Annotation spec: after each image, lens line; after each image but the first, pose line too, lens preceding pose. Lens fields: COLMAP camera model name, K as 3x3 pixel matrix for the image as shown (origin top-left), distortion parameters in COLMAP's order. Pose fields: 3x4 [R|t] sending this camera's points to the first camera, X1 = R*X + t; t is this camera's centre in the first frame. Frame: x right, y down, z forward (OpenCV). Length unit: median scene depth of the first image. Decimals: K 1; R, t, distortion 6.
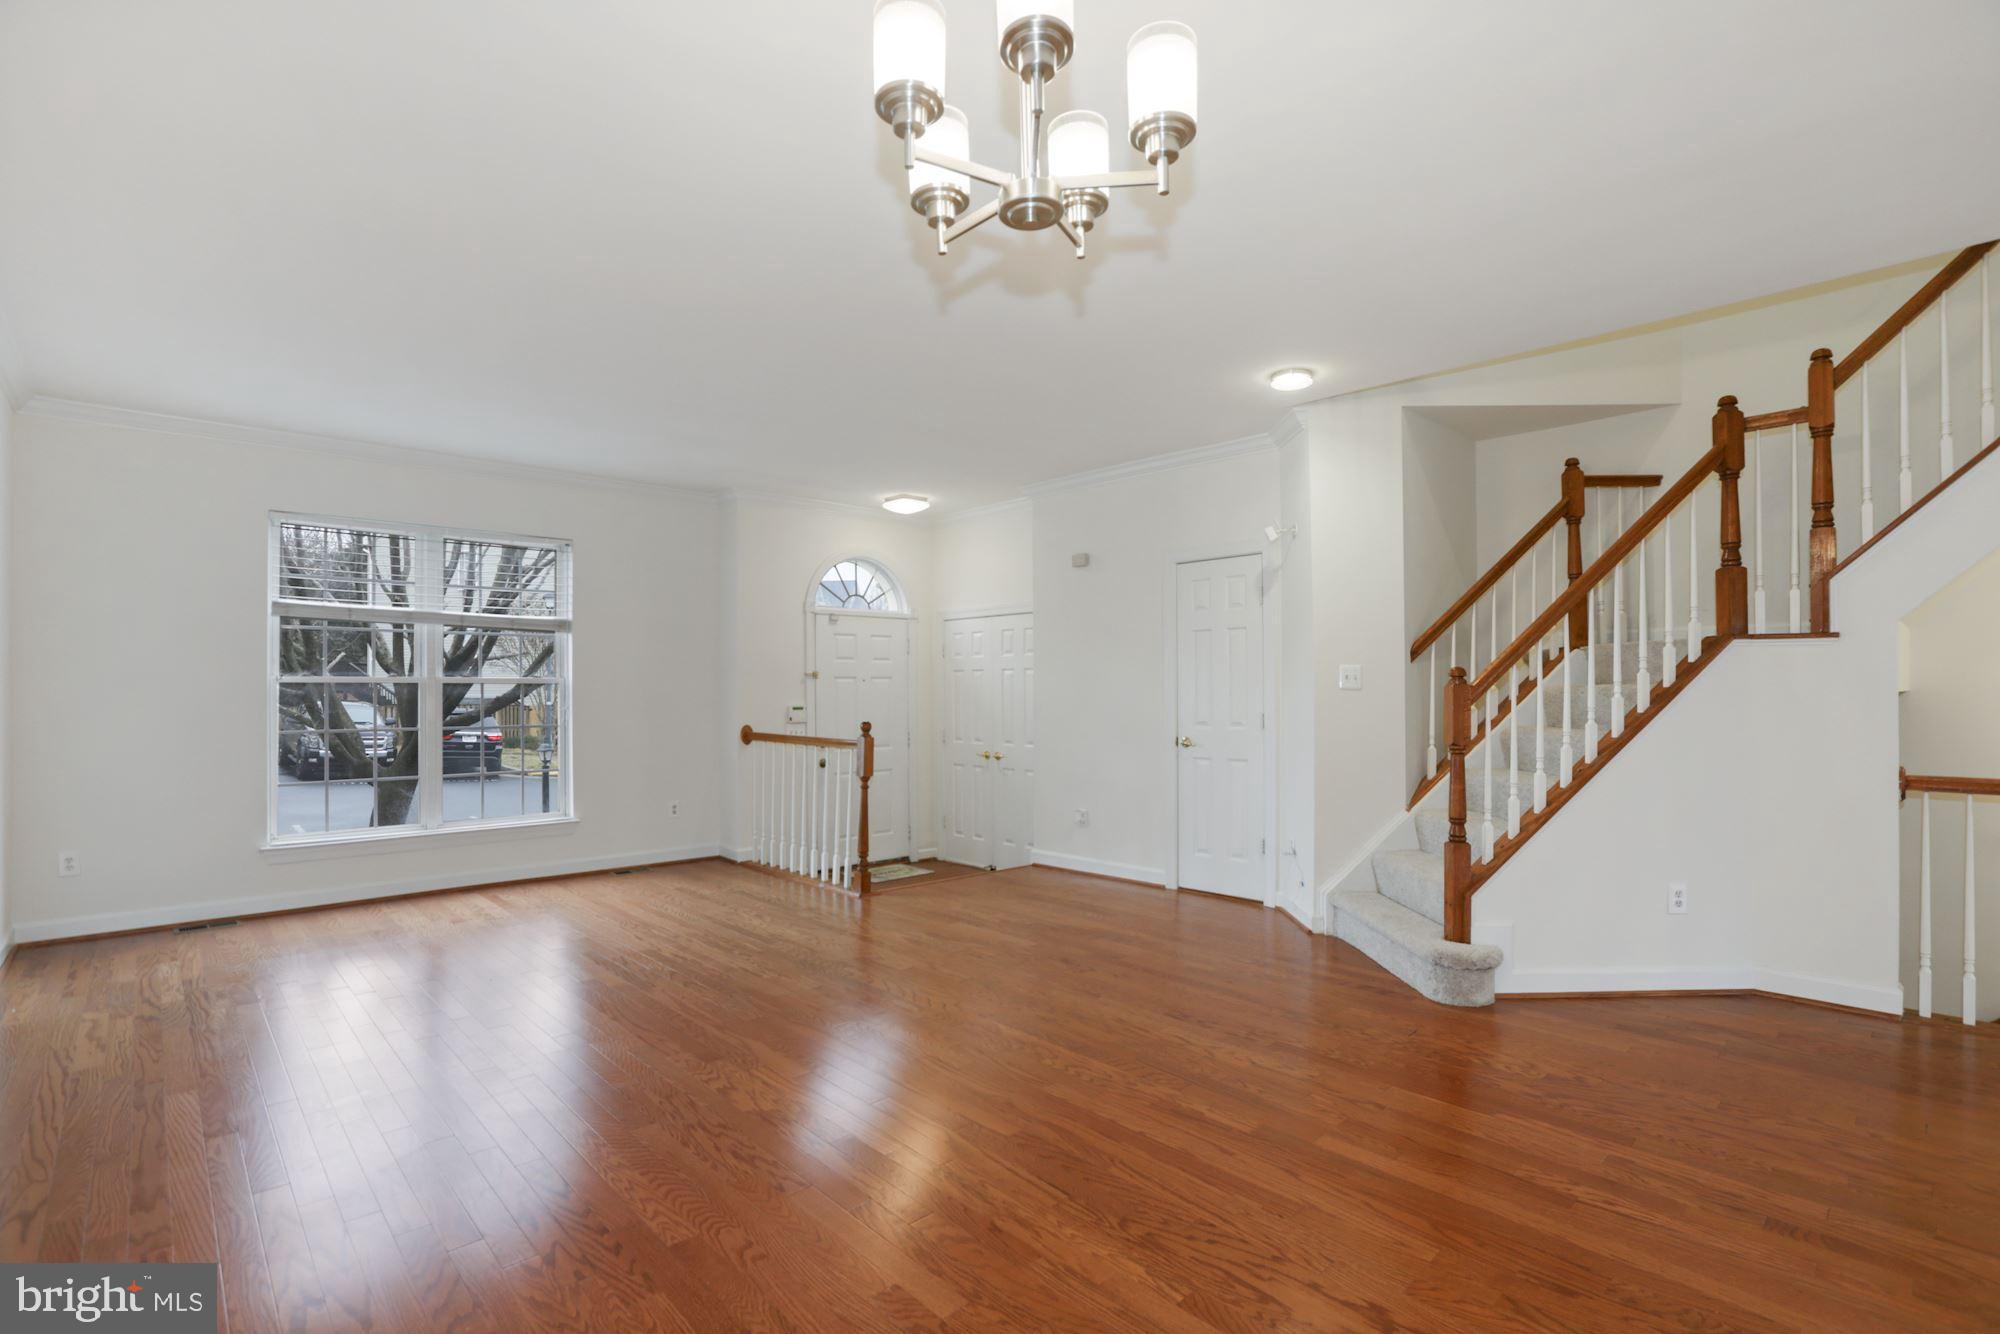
lens RADIAL K [[922.7, 0, 991.4], [0, 922.7, 684.0], [0, 0, 1]] dist [-0.058898, 0.024816]
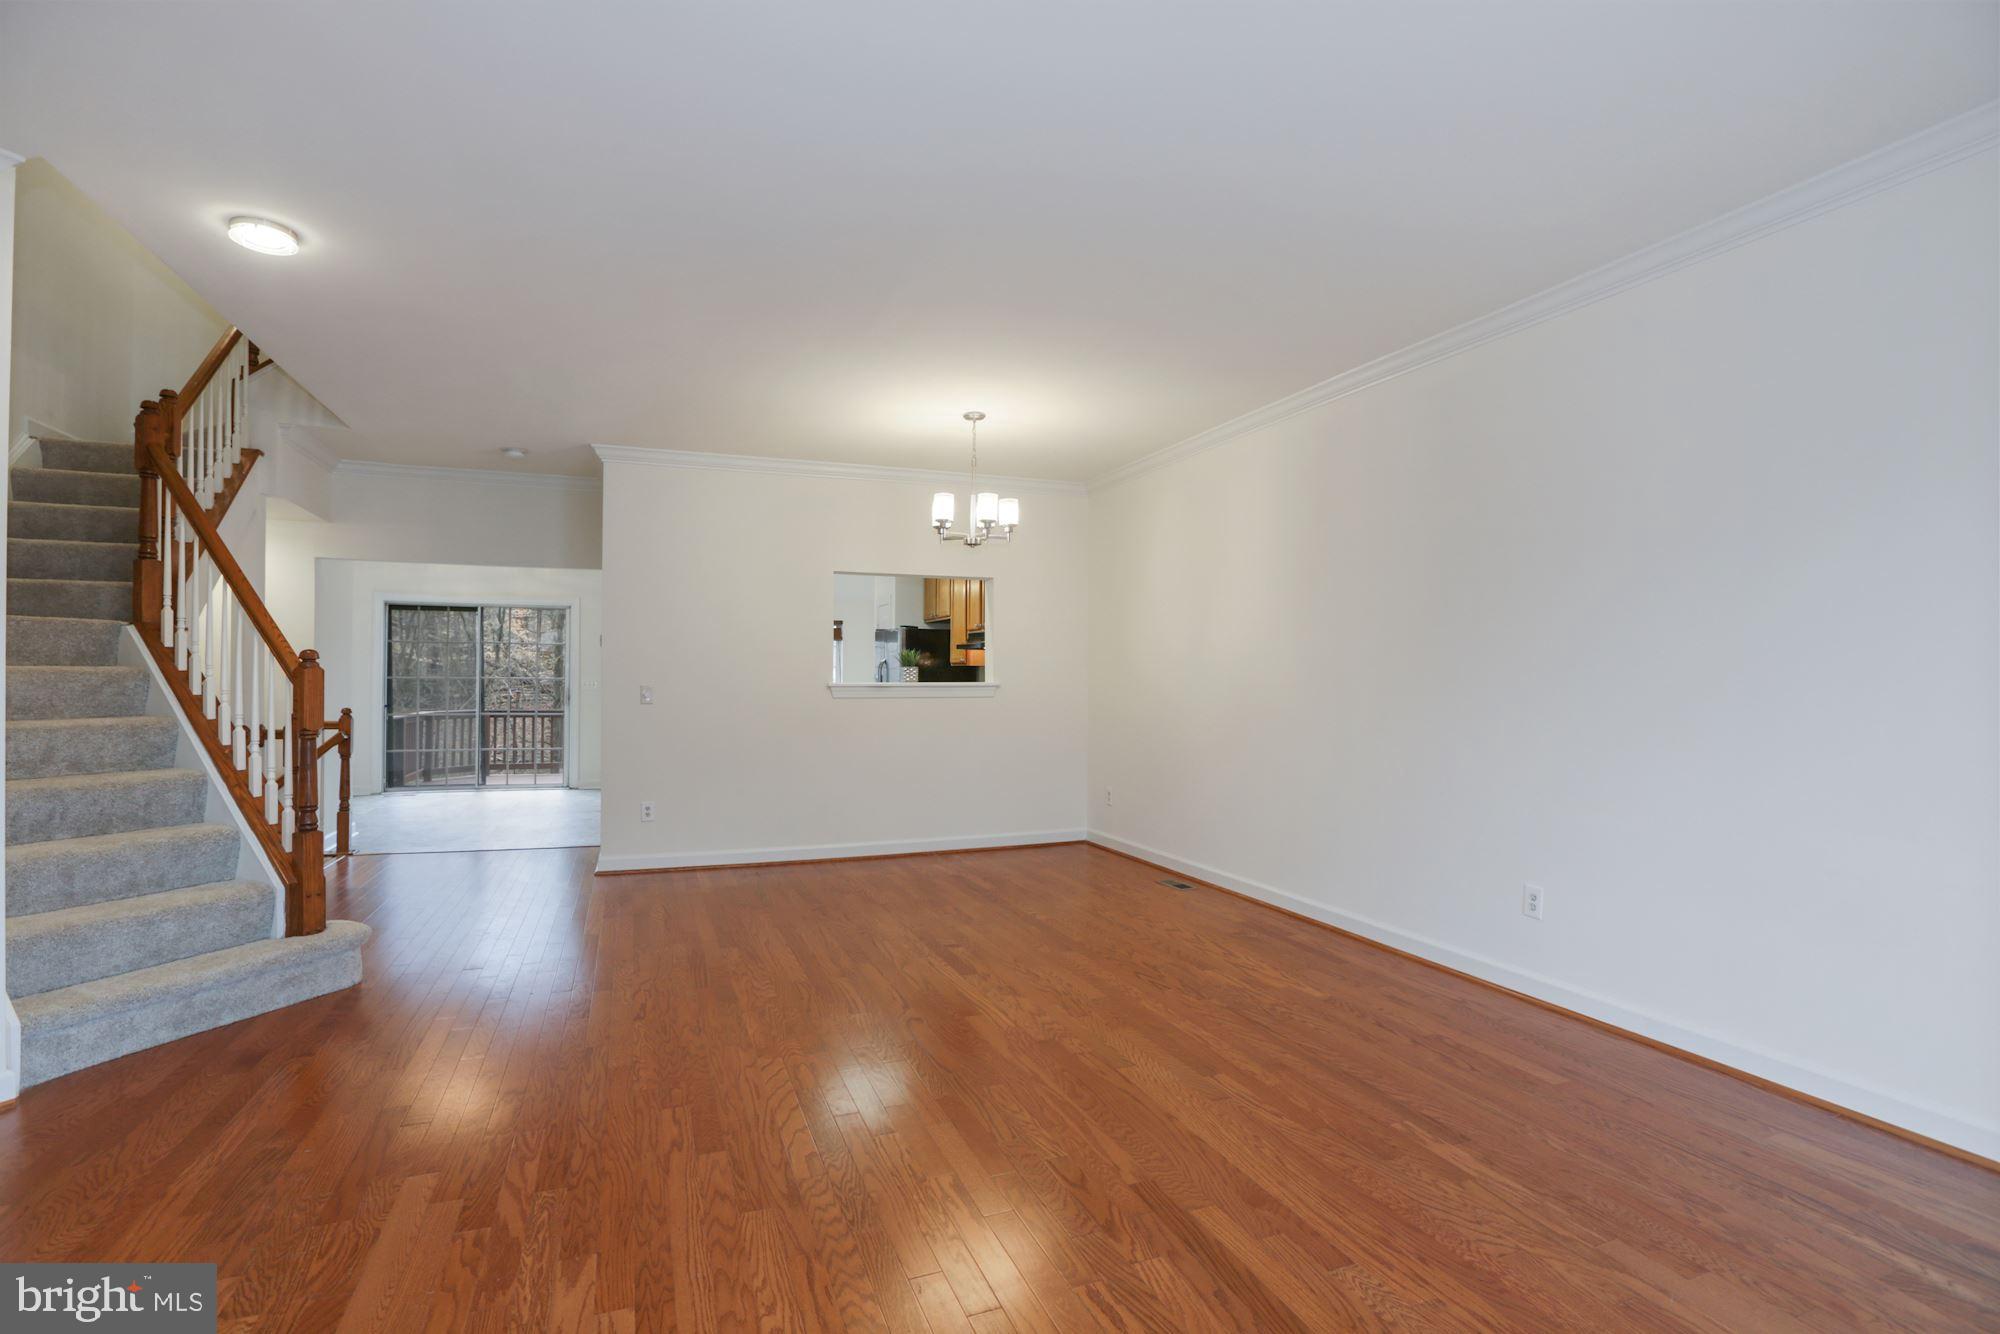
lens RADIAL K [[922.7, 0, 991.4], [0, 922.7, 684.0], [0, 0, 1]] dist [-0.058898, 0.024816]
pose [[-0.928618, -0.006665, 0.370977, -0.463807], [-0.007765, 0.999969, -0.001472, 0.013448], [-0.370956, -0.004247, -0.928641, 1.465299]]
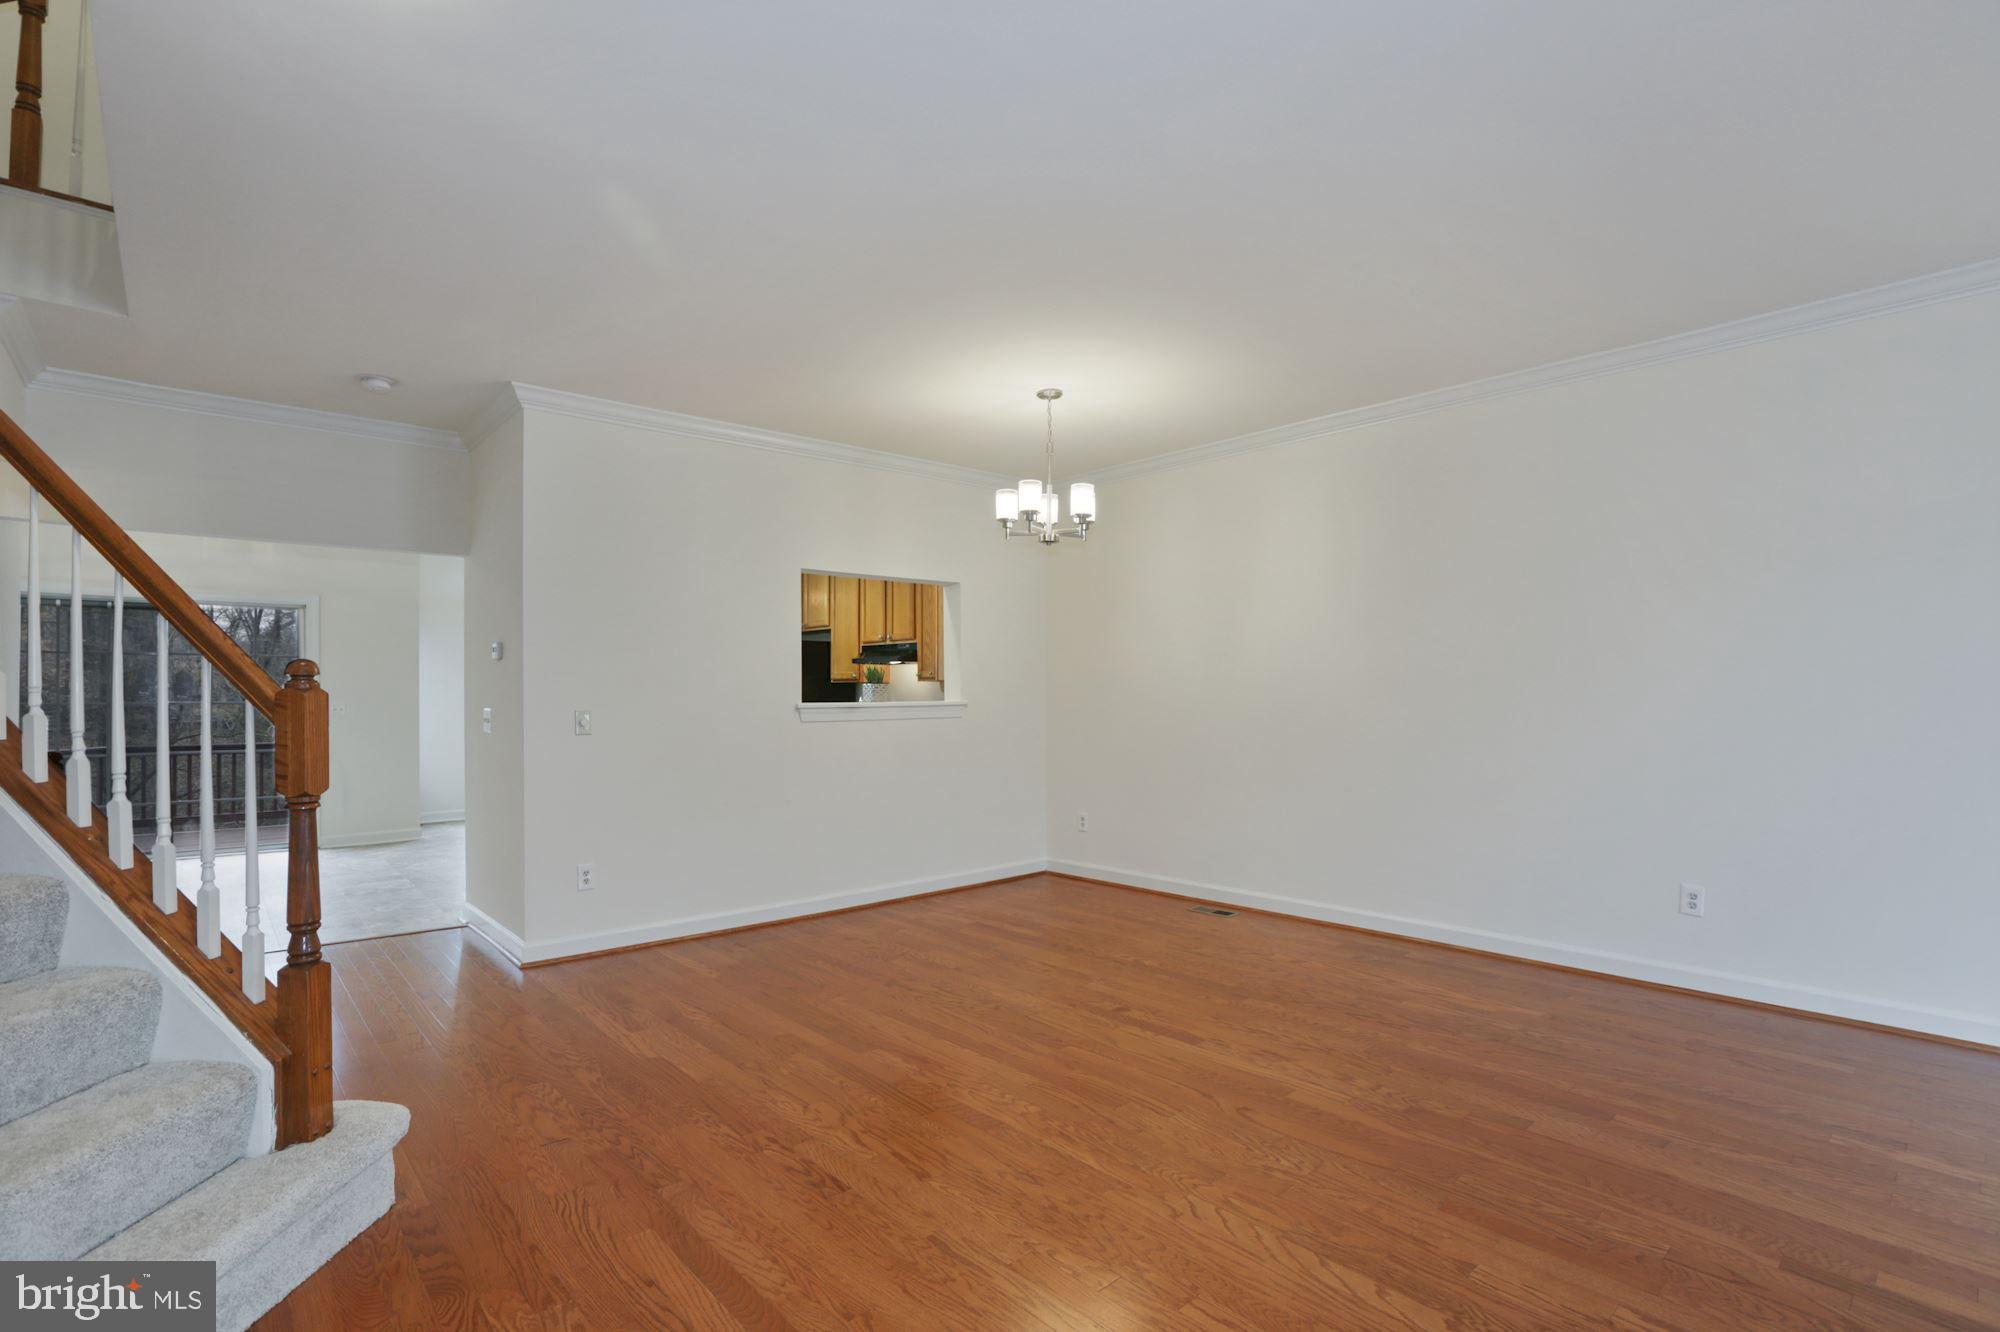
lens RADIAL K [[939.0, 0, 986.9], [0, 939.0, 697.8], [0, 0, 1]] dist [-0.046194, 0.015103]
pose [[-0.999633, 0.005611, 0.026507, 0.059559], [0.005501, 0.999976, -0.004197, 0.010467], [-0.026530, -0.004050, -0.999640, 1.421354]]
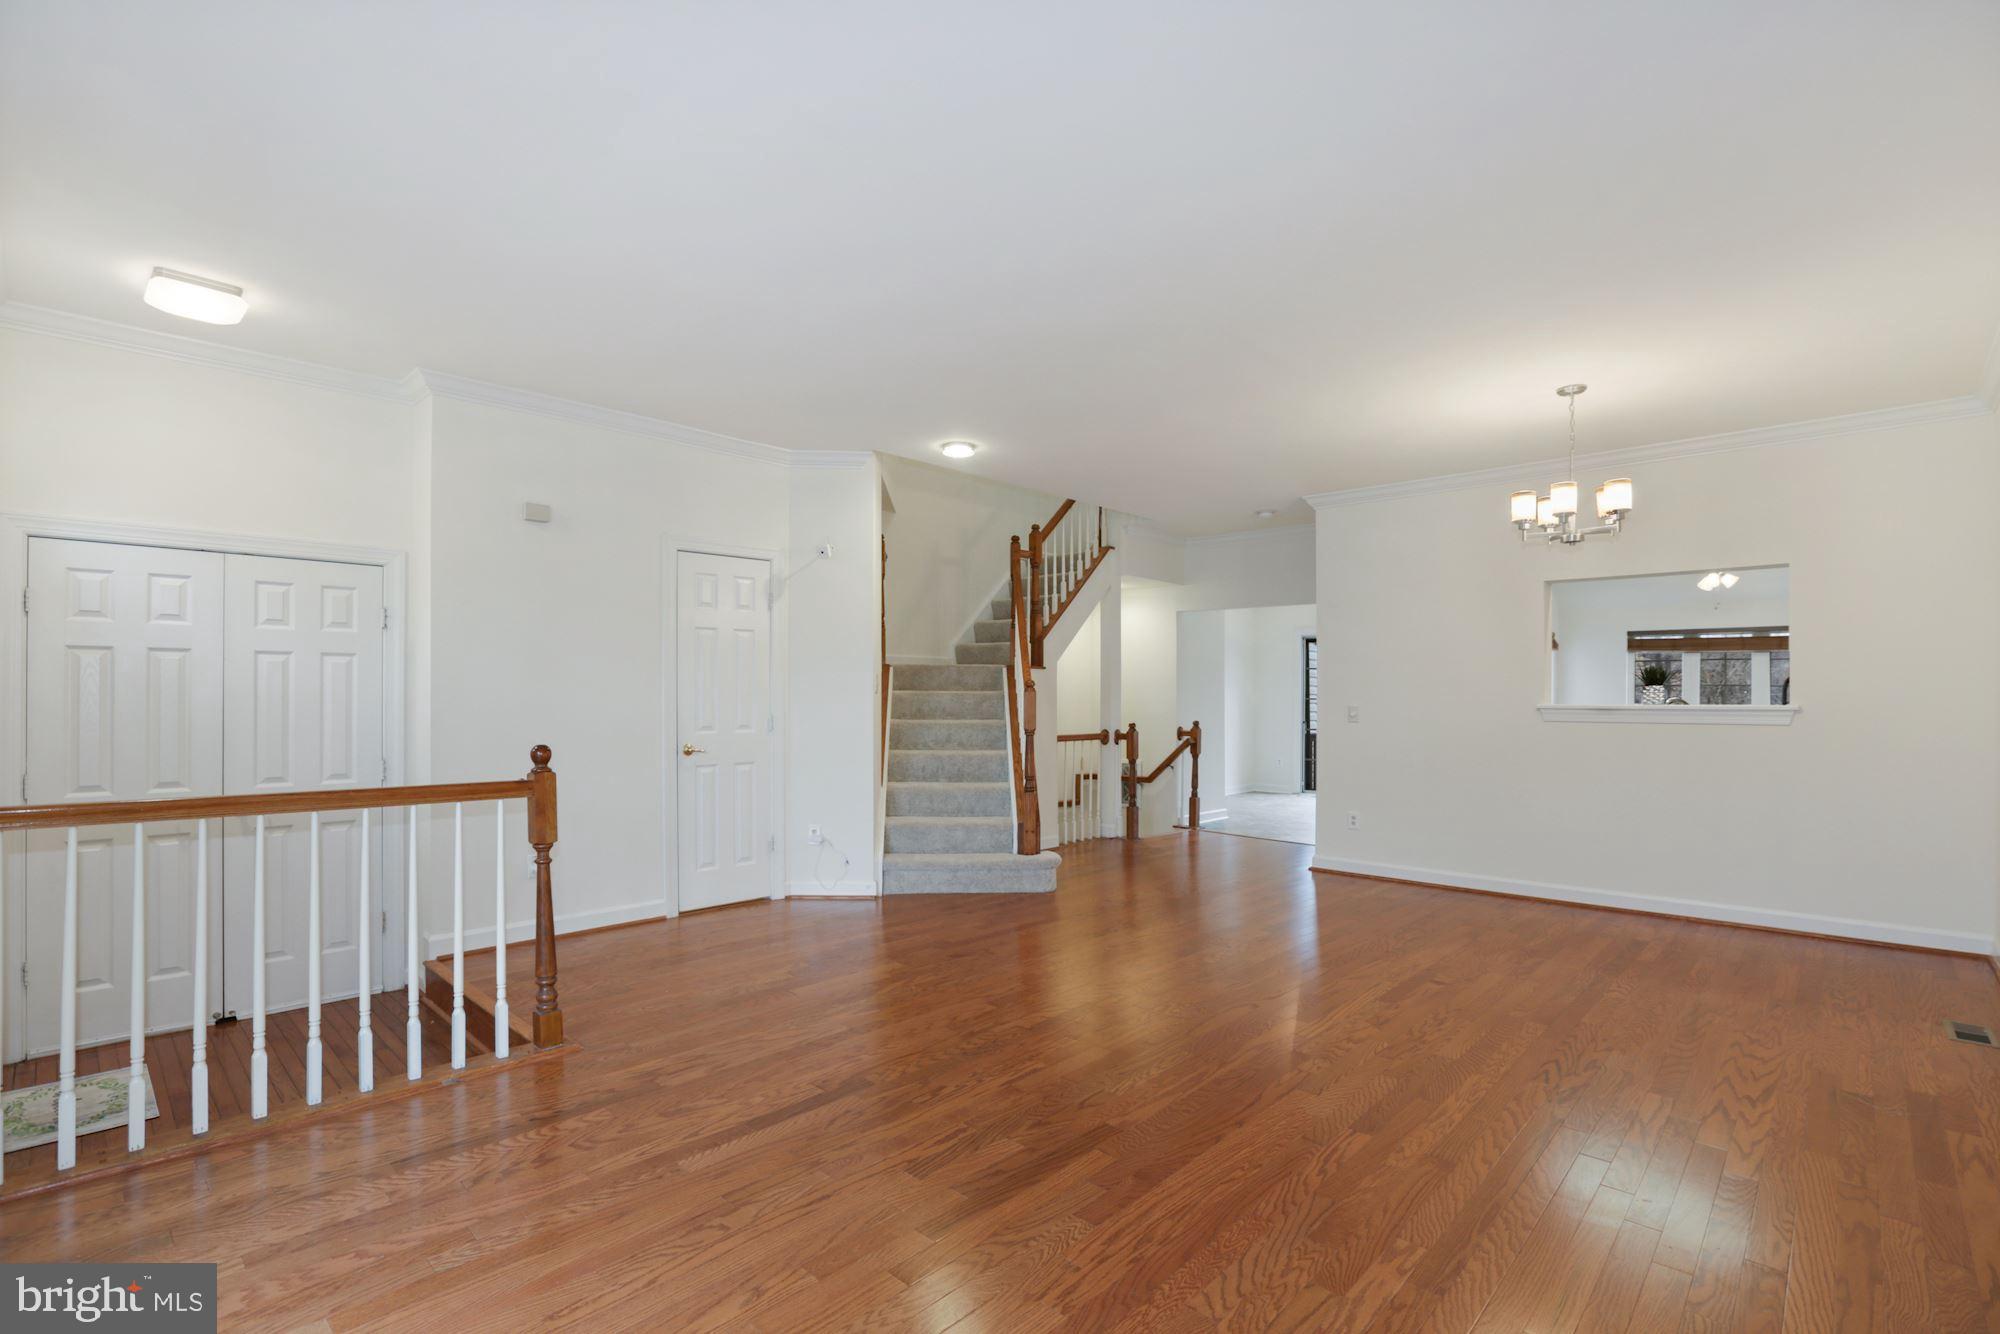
lens RADIAL K [[932.2, 0, 965.8], [0, 932.2, 690.0], [0, 0, 1]] dist [-0.061508, 0.021501]
pose [[-0.034081, 0.005388, 0.999405, -0.989840], [-0.011544, 0.999917, -0.005785, 0.008760], [-0.999352, -0.011735, -0.034016, 1.056680]]
